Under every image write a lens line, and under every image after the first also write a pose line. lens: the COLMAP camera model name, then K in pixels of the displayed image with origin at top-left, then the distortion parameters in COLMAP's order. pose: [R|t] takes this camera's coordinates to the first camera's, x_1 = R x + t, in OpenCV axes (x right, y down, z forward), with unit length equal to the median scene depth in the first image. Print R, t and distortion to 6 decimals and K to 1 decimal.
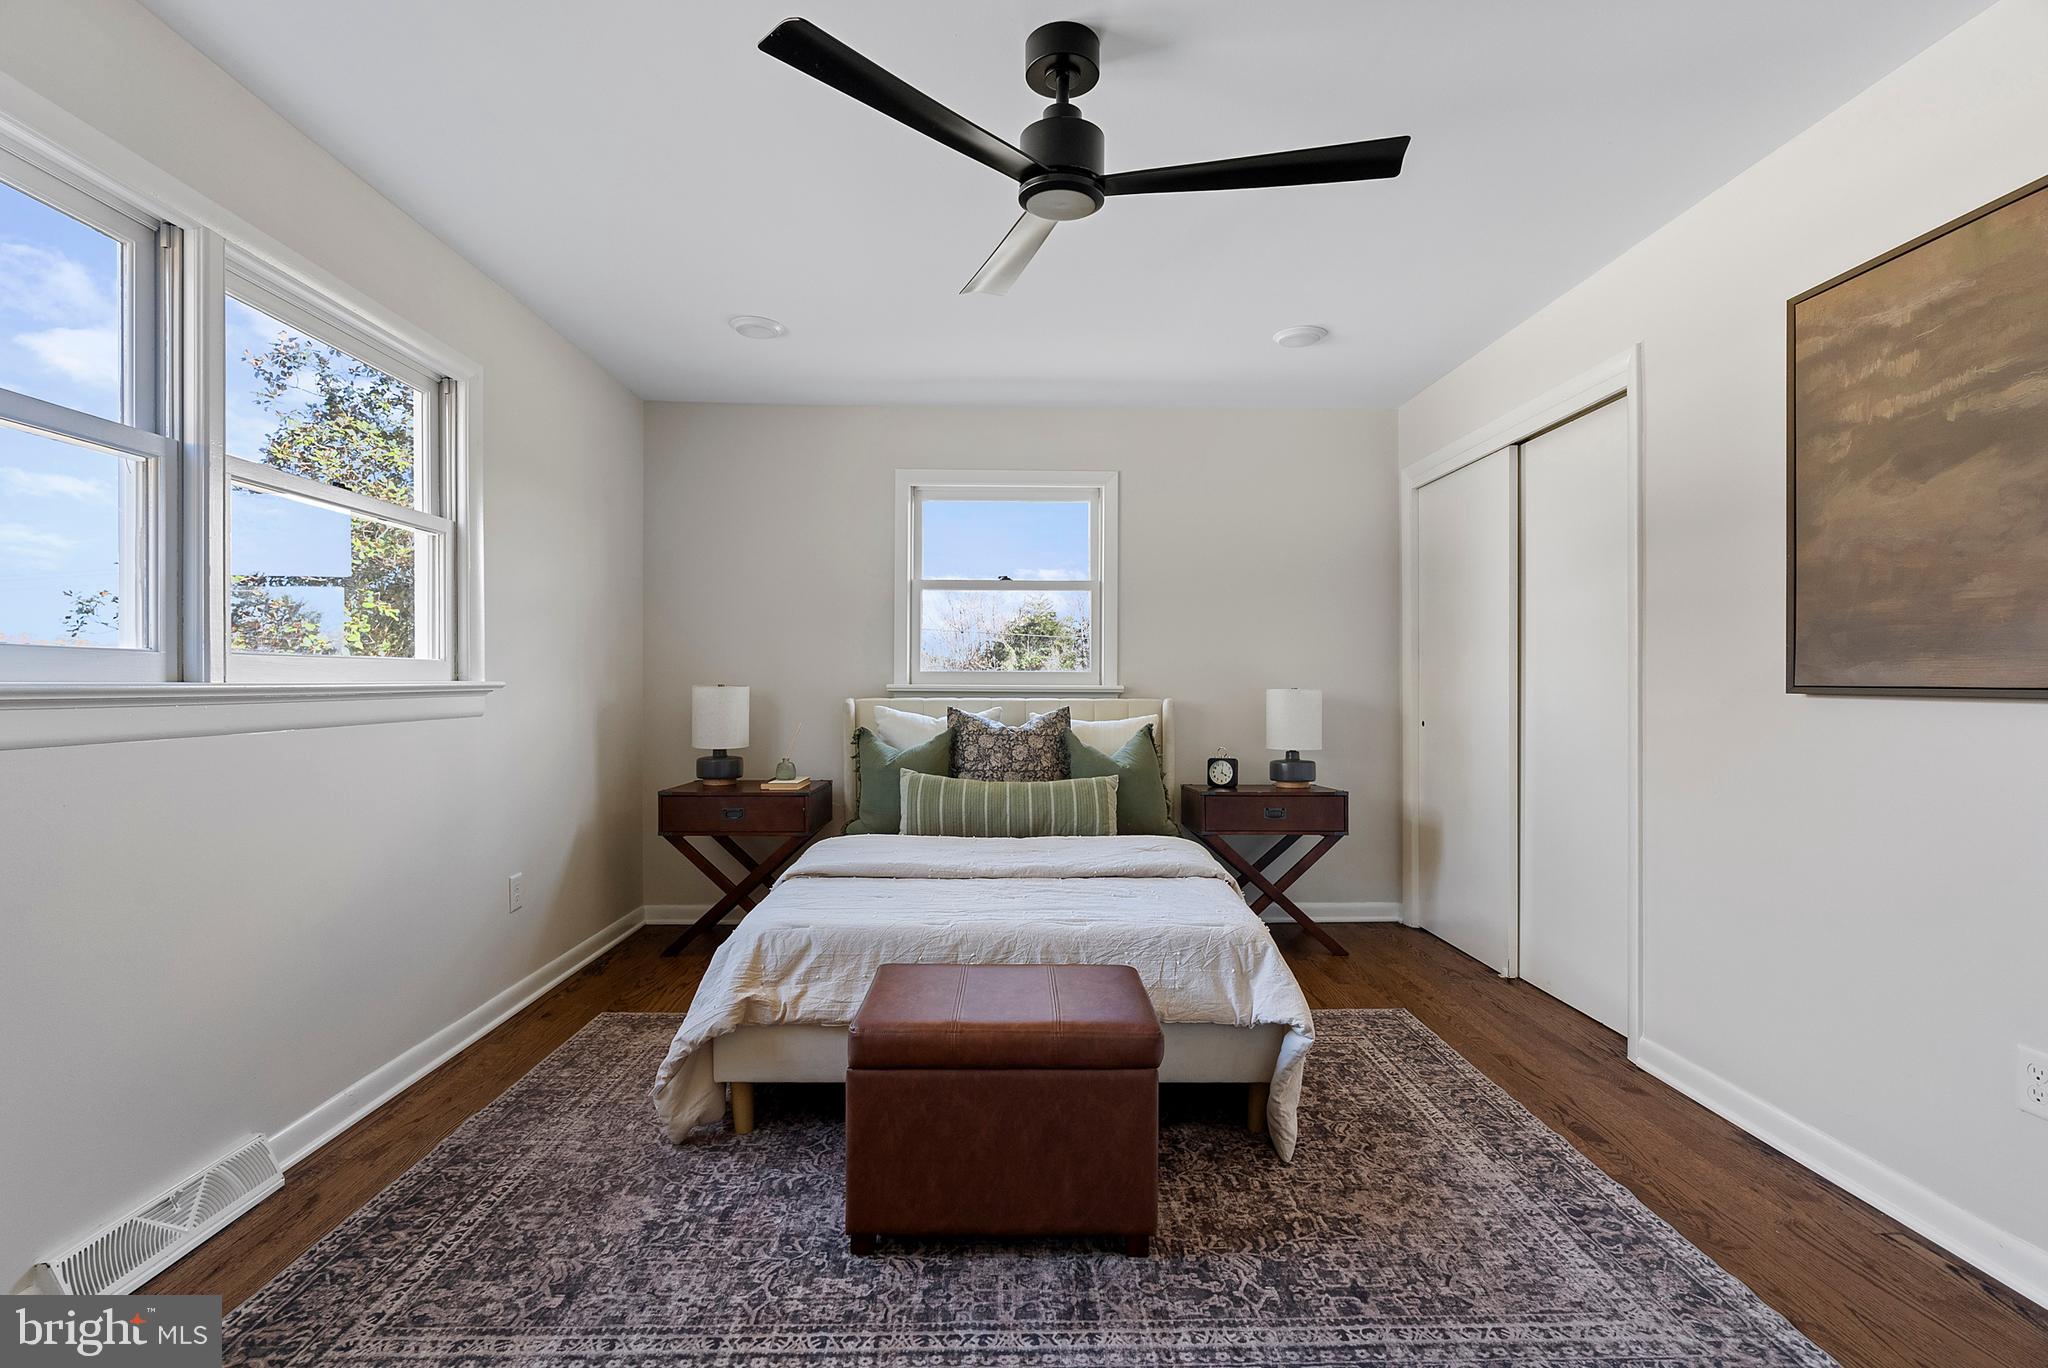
lens RADIAL K [[948.0, 0, 1024.0], [0, 948.0, 684.0], [0, 0, 1]] dist [-0.001623, 0.000119]
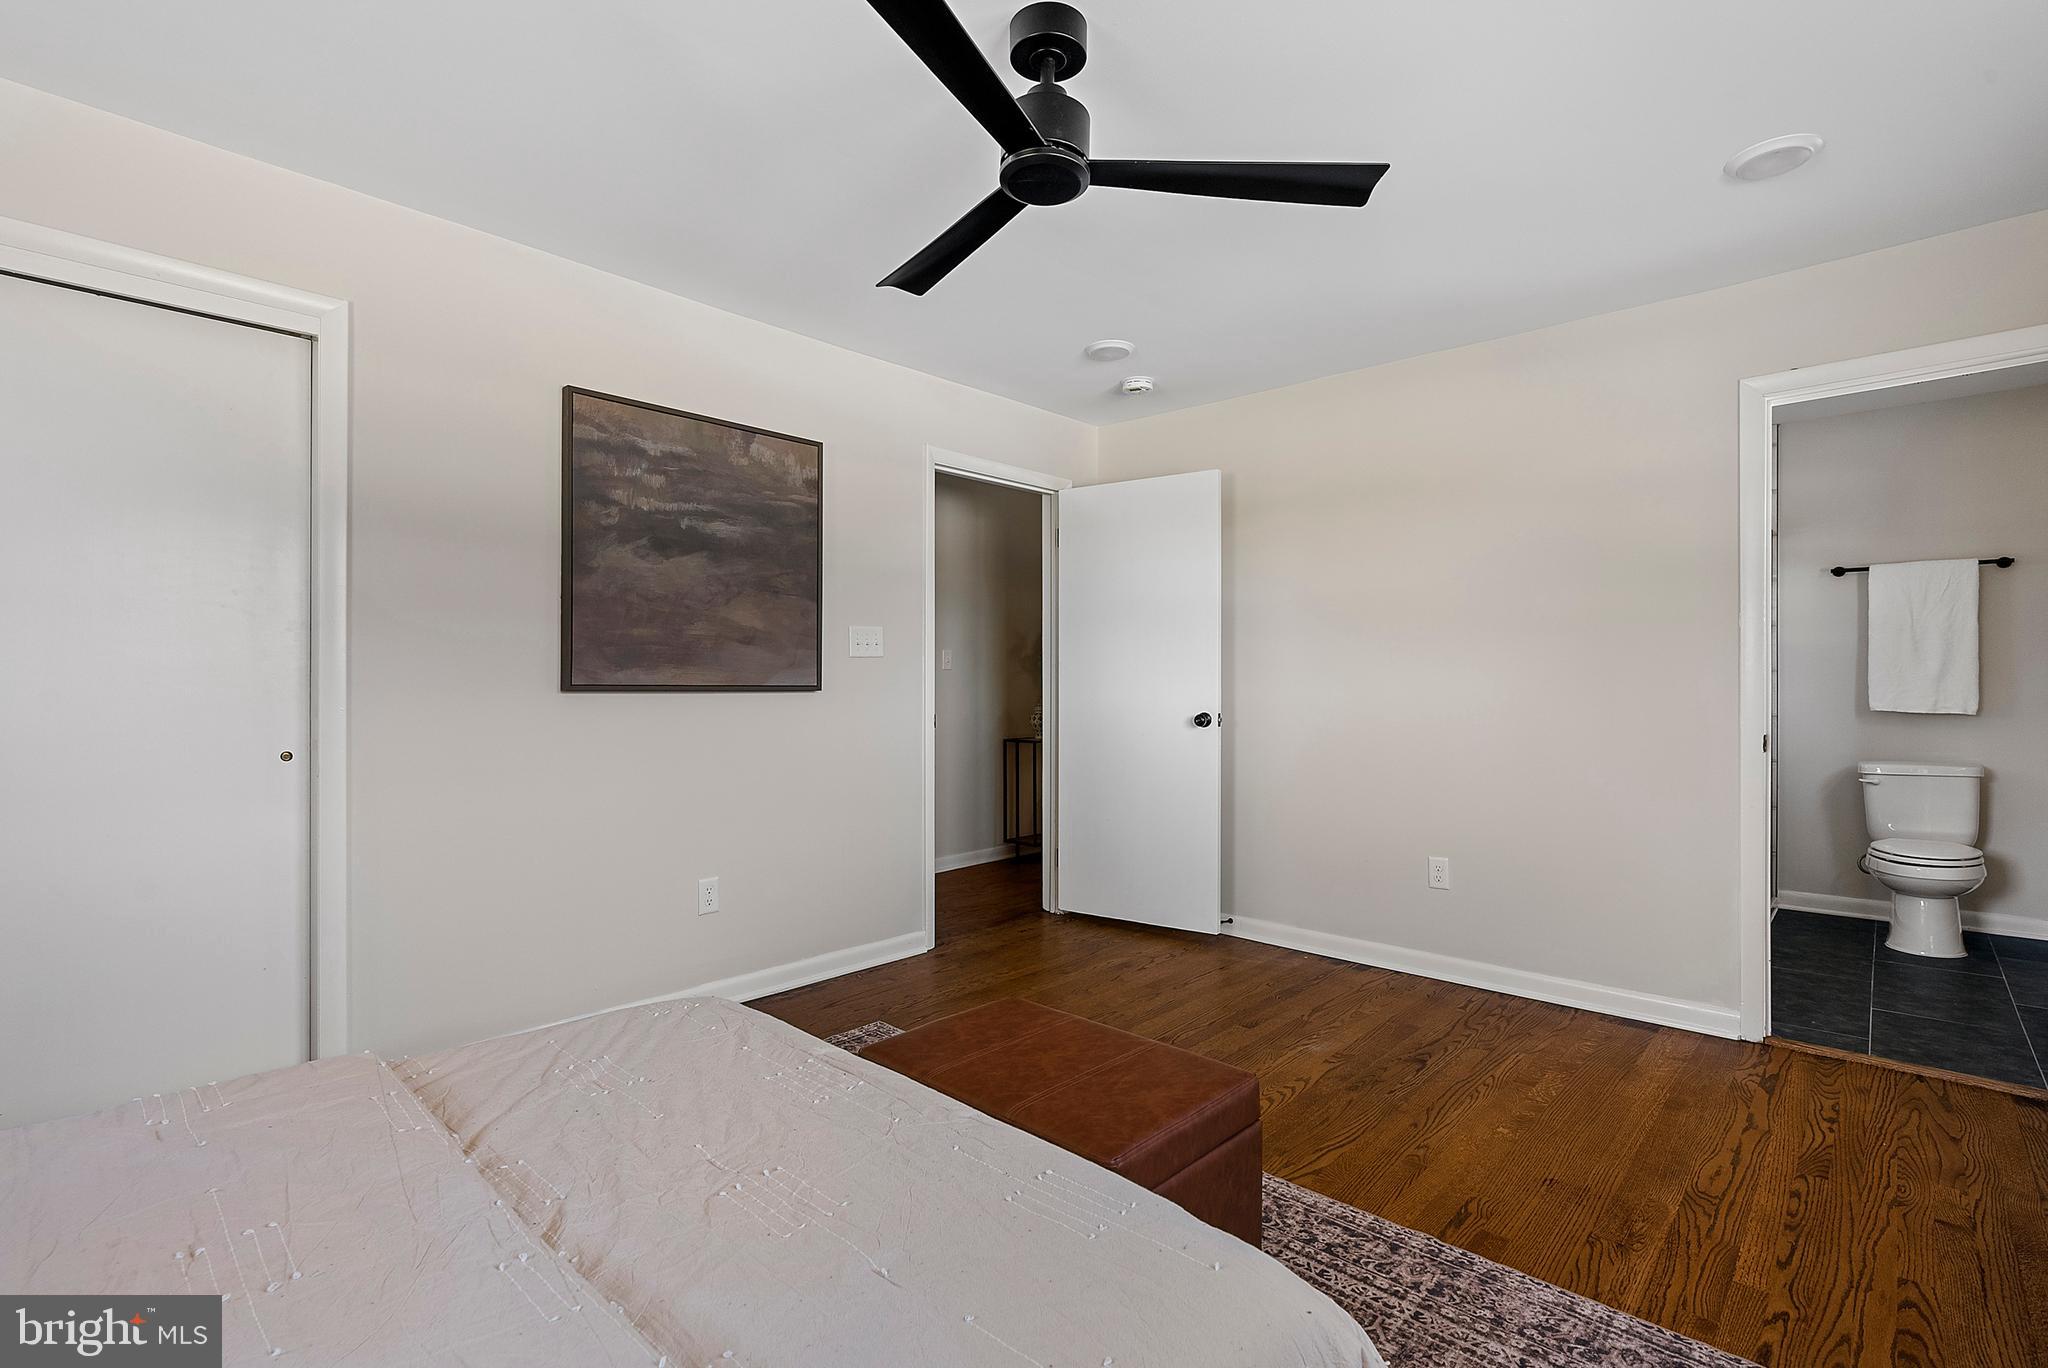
lens RADIAL K [[948.0, 0, 1024.0], [0, 948.0, 684.0], [0, 0, 1]] dist [-0.001623, 0.000119]
pose [[-0.713683, -0.003866, 0.700459, -0.621000], [-0.002165, 0.999992, 0.003313, -0.005370], [-0.700466, 0.000848, -0.713685, 1.708660]]
